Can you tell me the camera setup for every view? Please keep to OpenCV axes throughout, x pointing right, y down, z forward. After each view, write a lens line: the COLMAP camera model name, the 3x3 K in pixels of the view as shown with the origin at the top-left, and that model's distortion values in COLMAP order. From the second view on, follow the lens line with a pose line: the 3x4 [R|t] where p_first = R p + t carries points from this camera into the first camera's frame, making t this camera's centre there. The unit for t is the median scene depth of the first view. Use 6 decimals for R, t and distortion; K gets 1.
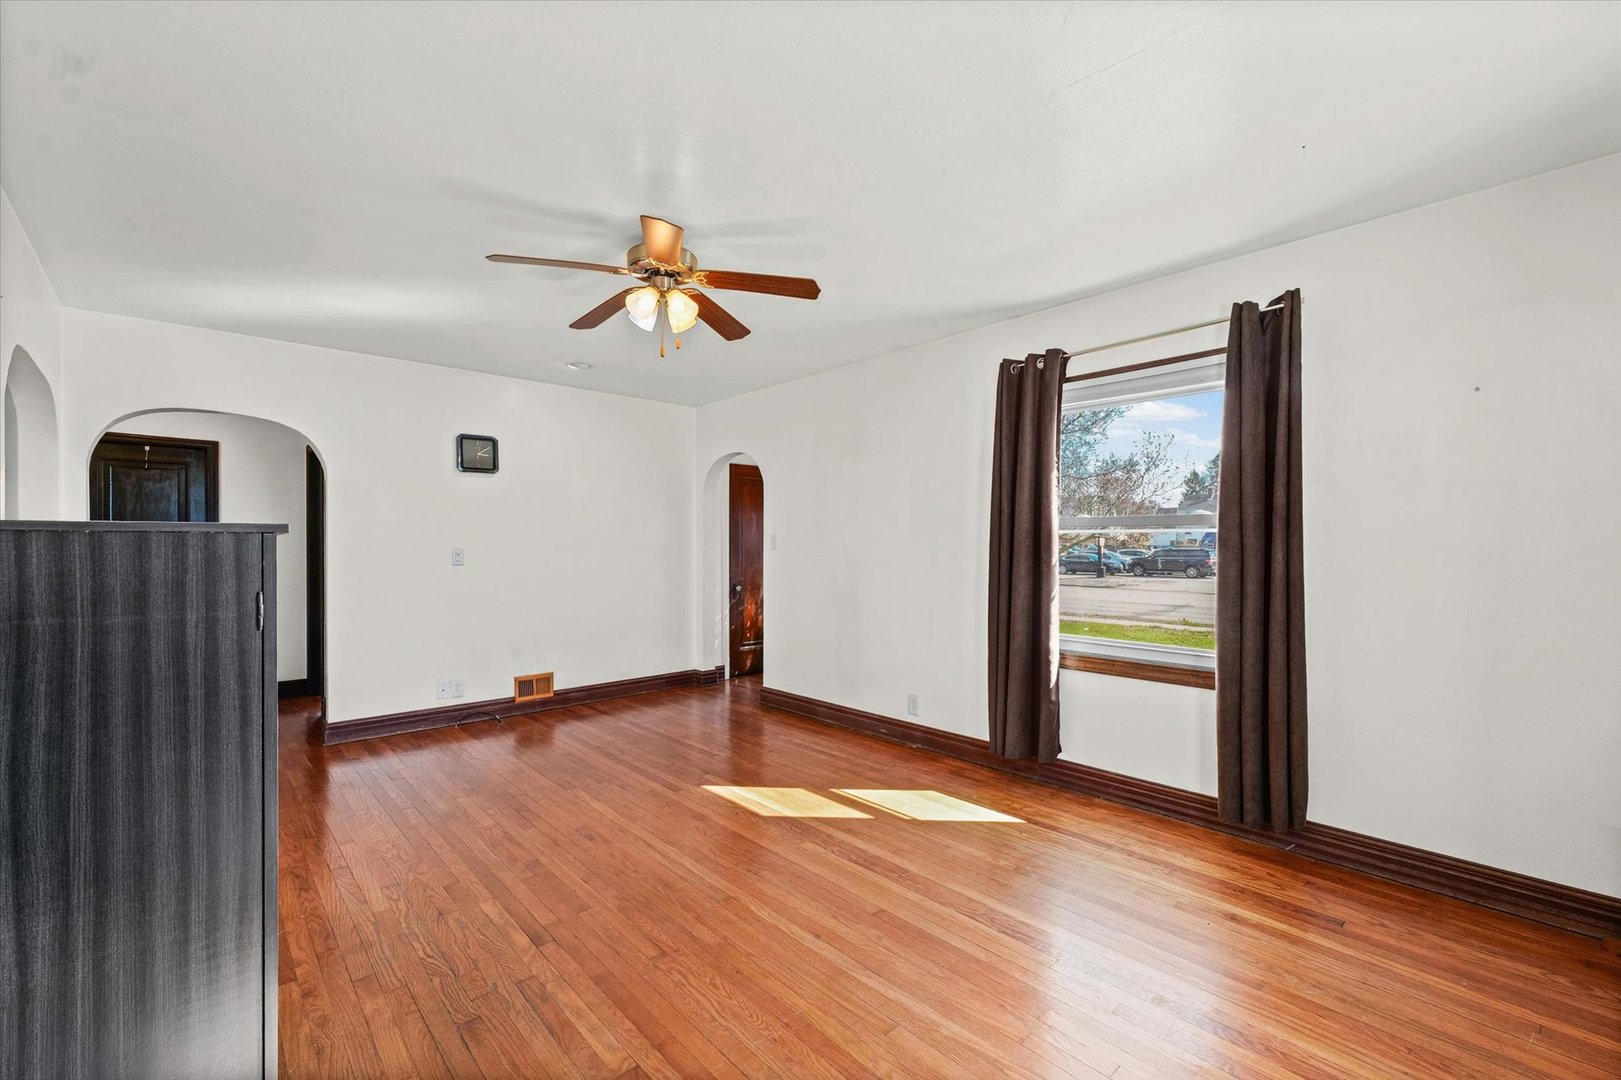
lens RADIAL K [[666.7, 0, 815.2], [0, 666.7, 547.3], [0, 0, 1]] dist [0.011871, 0.000047]
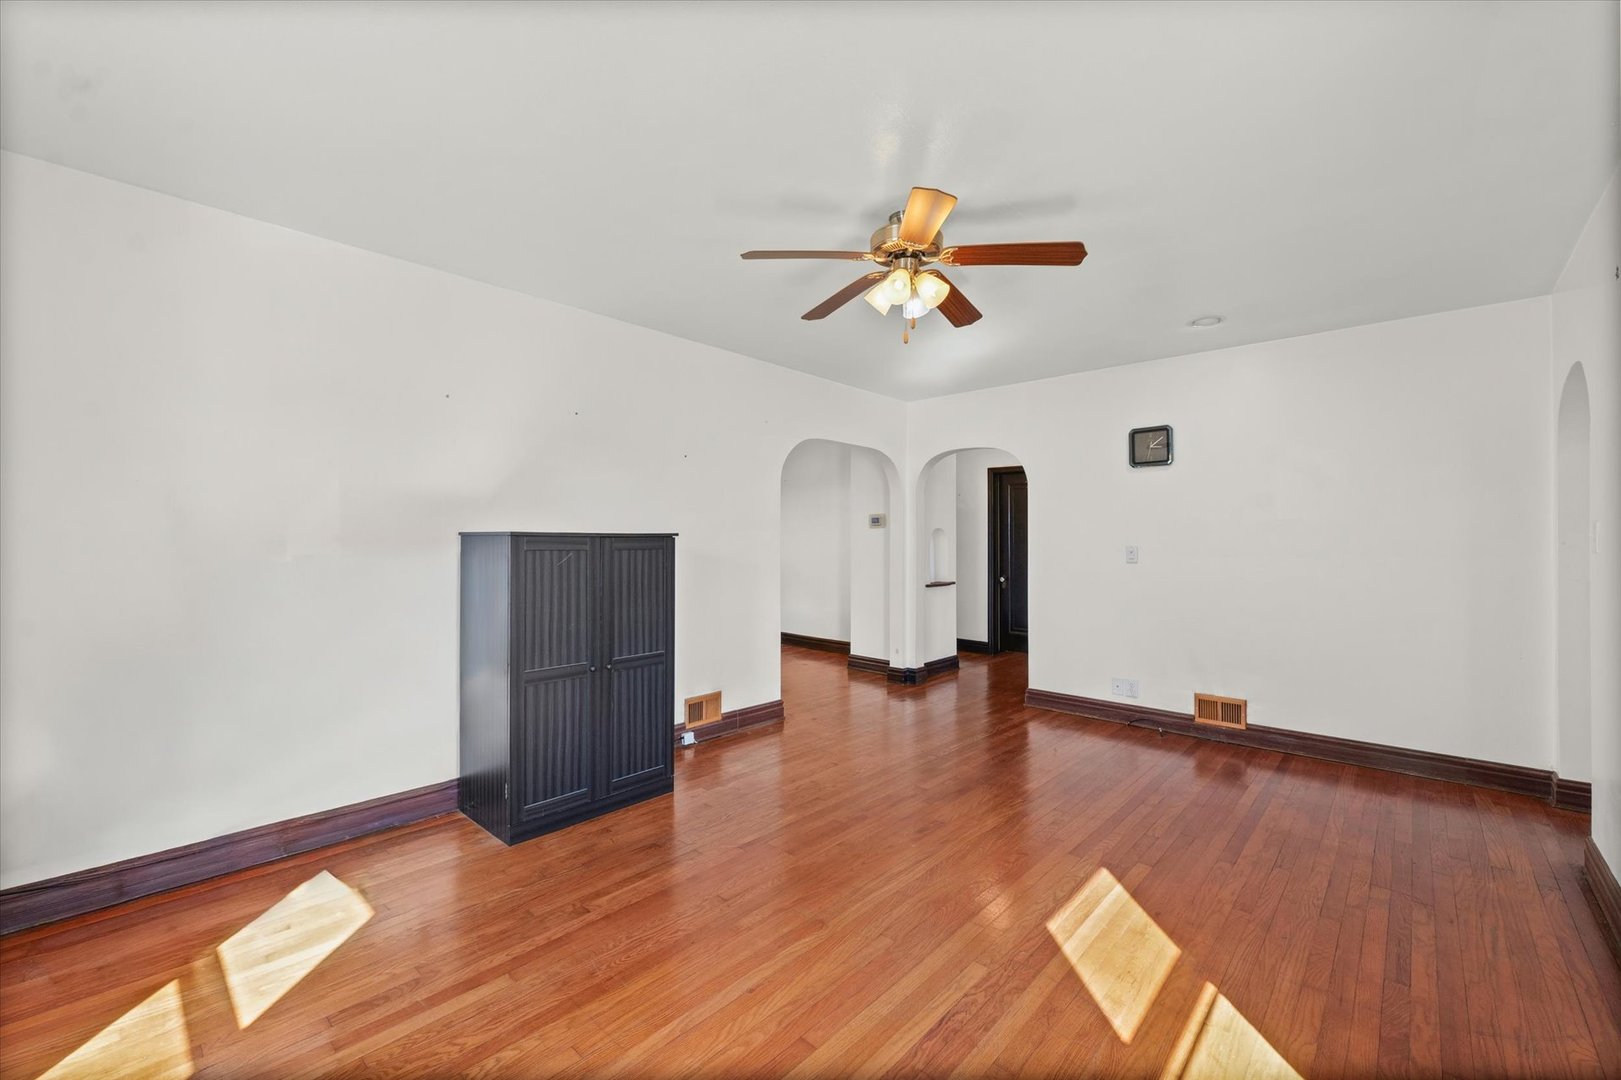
lens RADIAL K [[666.7, 0, 821.9], [0, 666.7, 537.9], [0, 0, 1]] dist [0.011871, 0.000047]
pose [[0.103255, -0.003313, -0.994649, 0.455087], [-0.005878, 0.999975, -0.003941, -0.003716], [0.994638, 0.006254, 0.103233, 0.512261]]
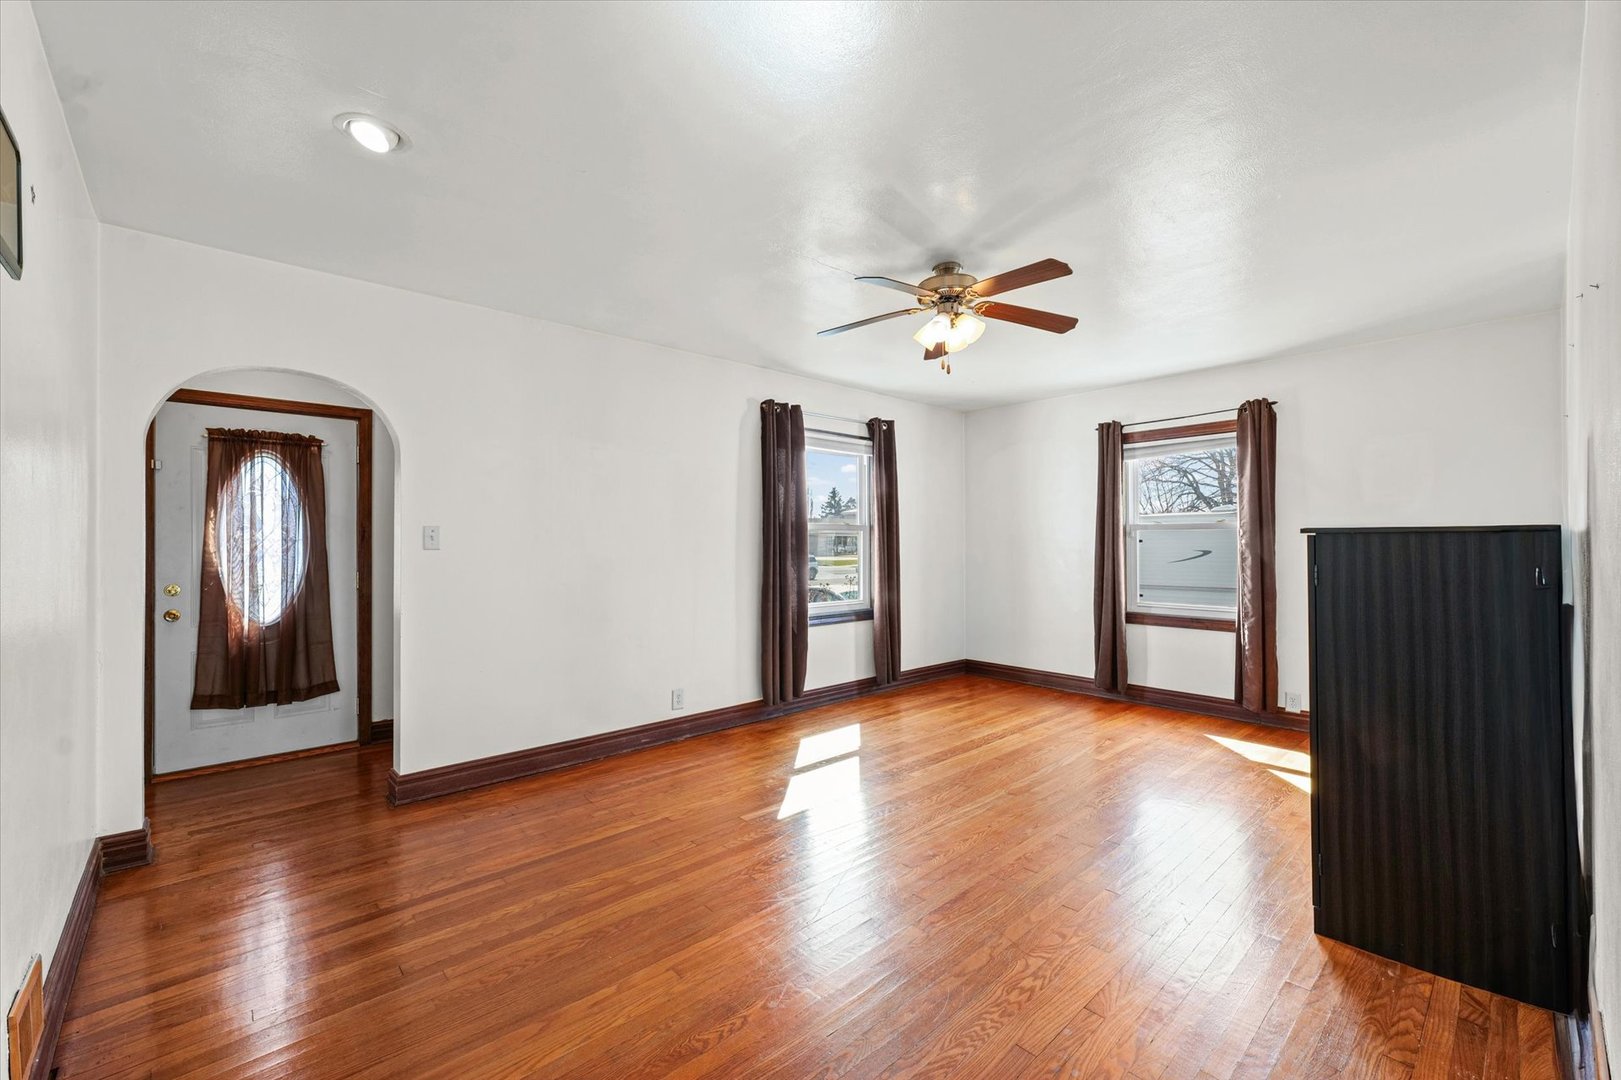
lens RADIAL K [[666.7, 0, 805.5], [0, 666.7, 537.6], [0, 0, 1]] dist [0.011871, 0.000047]
pose [[0.007970, 0.008783, 0.999930, -0.882768], [0.003214, 0.999956, -0.008809, -0.001507], [-0.999963, 0.003284, 0.007941, 0.808002]]
